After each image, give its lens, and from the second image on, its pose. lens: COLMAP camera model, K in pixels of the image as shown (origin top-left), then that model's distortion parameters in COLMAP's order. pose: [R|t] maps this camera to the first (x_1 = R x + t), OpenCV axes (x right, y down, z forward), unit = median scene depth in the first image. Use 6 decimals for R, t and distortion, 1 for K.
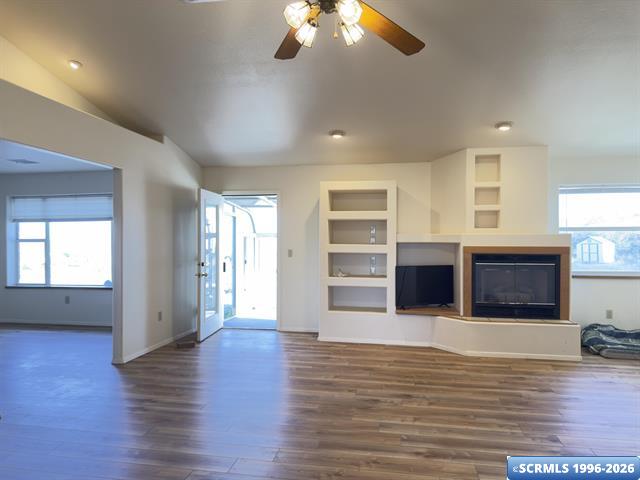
lens RADIAL K [[454.0, 0, 319.2], [0, 454.0, 248.4], [0, 0, 1]] dist [0.119783, -0.187463]
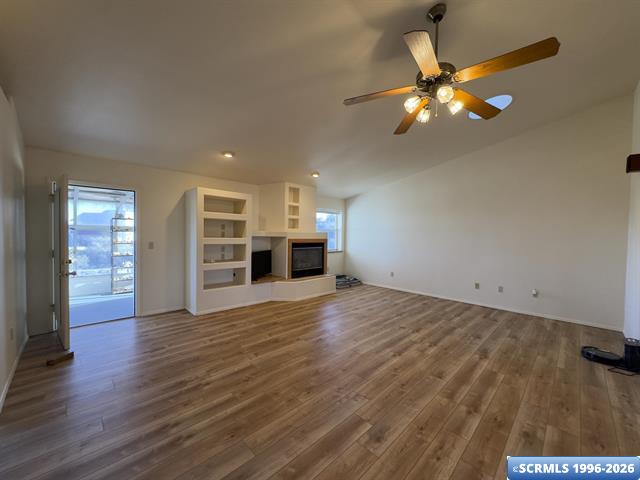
lens RADIAL K [[257.1, 0, 320.0], [0, 257.1, 240.0], [0, 0, 1]] dist [0.001023, 0.000176]
pose [[0.573733, -0.012399, 0.818948, -0.406506], [0.001517, 0.999900, 0.014076, -0.013334], [-0.819041, -0.006834, 0.573695, 0.346644]]
